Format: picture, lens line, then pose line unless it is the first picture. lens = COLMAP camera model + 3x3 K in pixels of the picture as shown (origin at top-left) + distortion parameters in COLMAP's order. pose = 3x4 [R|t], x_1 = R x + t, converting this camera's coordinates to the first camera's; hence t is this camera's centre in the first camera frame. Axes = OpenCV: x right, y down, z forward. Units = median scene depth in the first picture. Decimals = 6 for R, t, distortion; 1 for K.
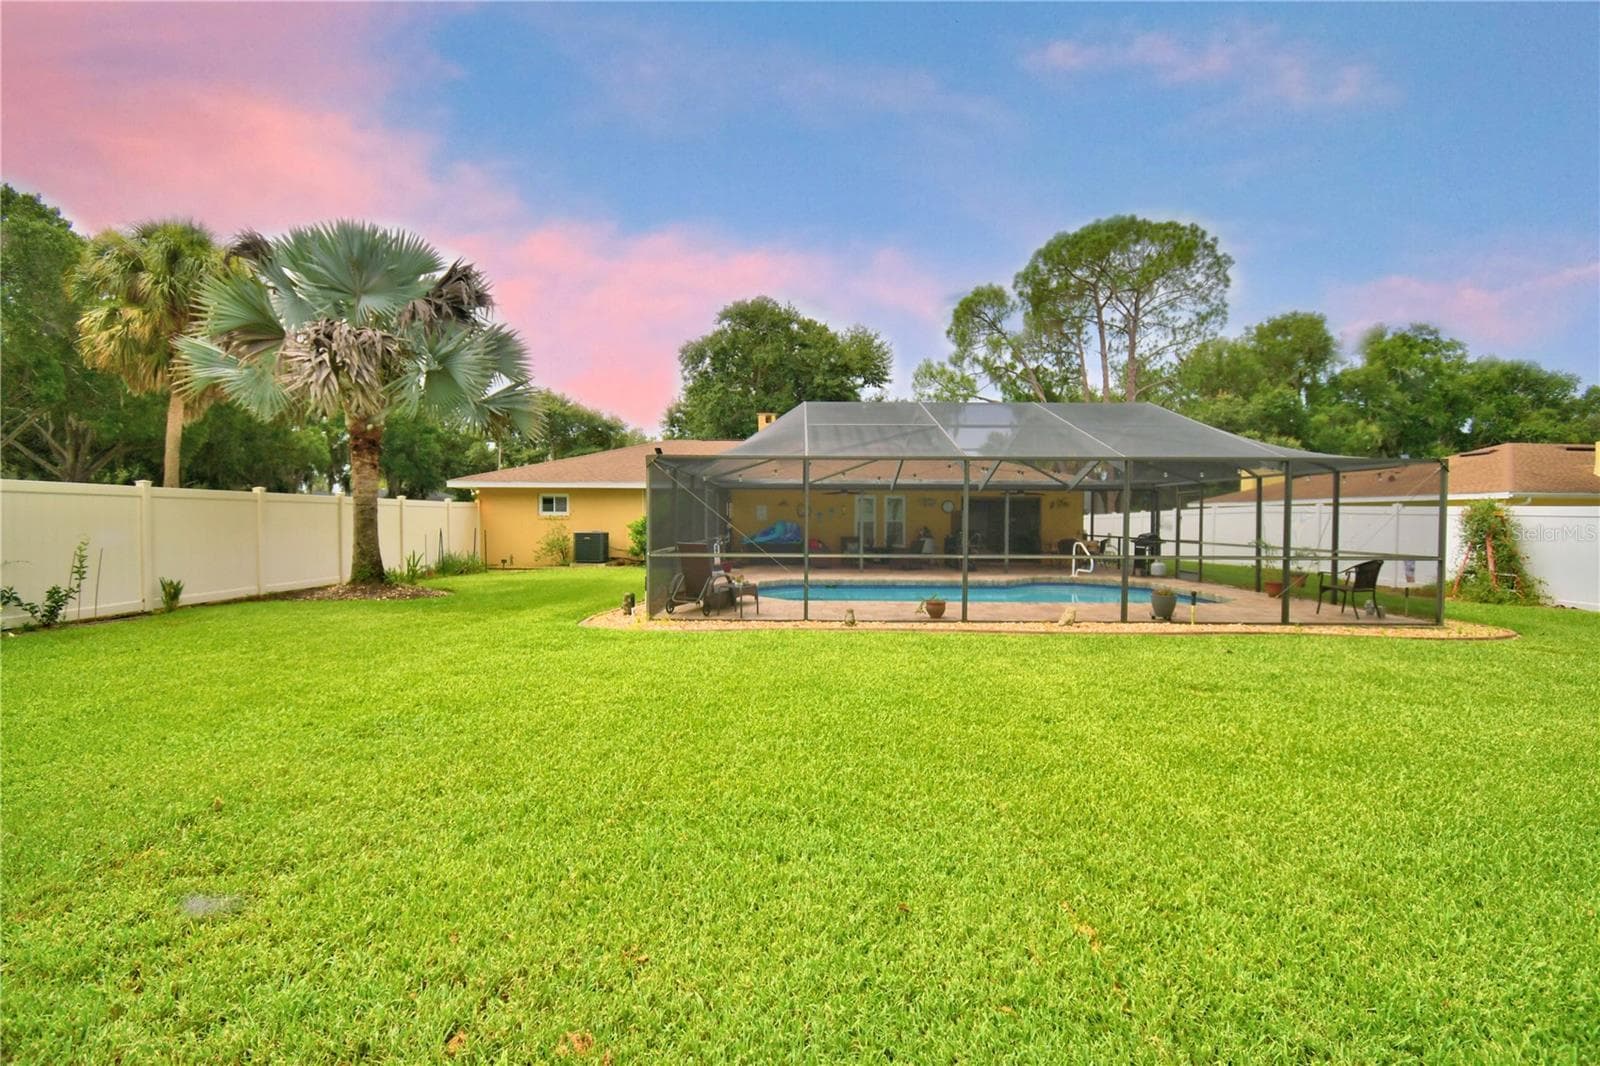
lens RADIAL K [[705.0, 0, 797.6], [0, 705.0, 537.2], [0, 0, 1]] dist [0.018482, -0.022378]
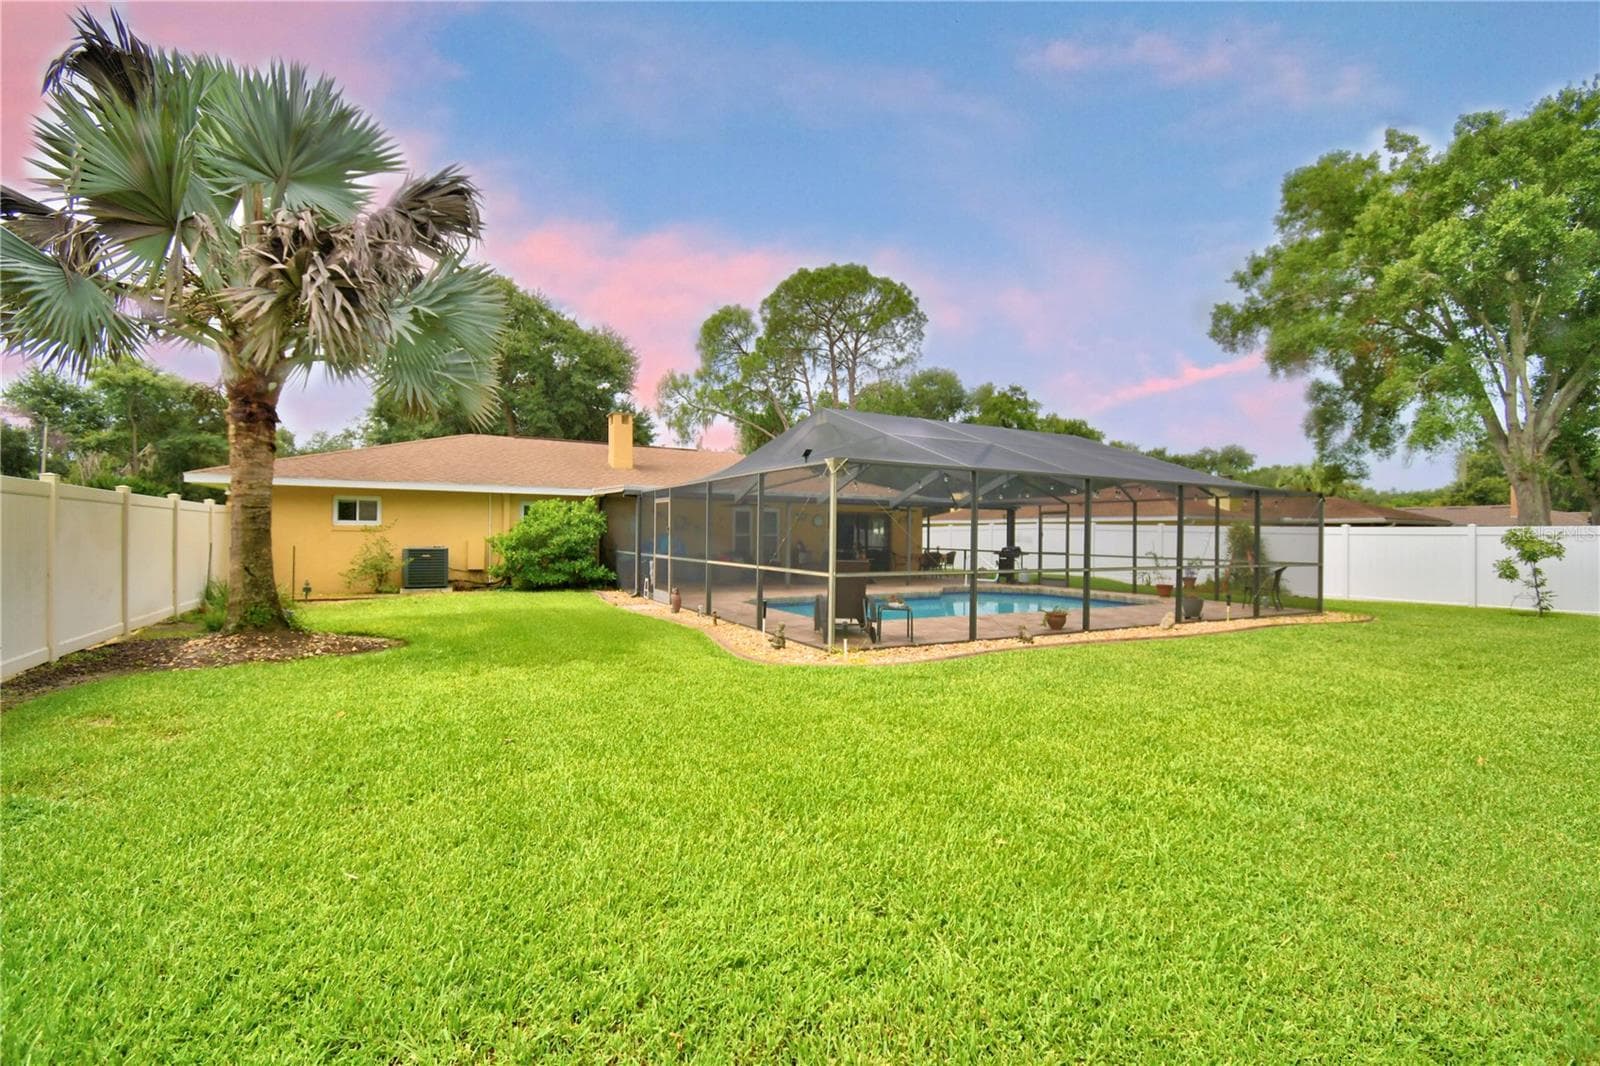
lens RADIAL K [[705.0, 0, 797.6], [0, 705.0, 537.2], [0, 0, 1]] dist [0.018482, -0.022378]
pose [[0.872098, 0.002260, 0.489326, -0.304297], [0.006869, 0.999834, -0.016860, -0.003014], [-0.489283, 0.018065, 0.871938, 0.126639]]
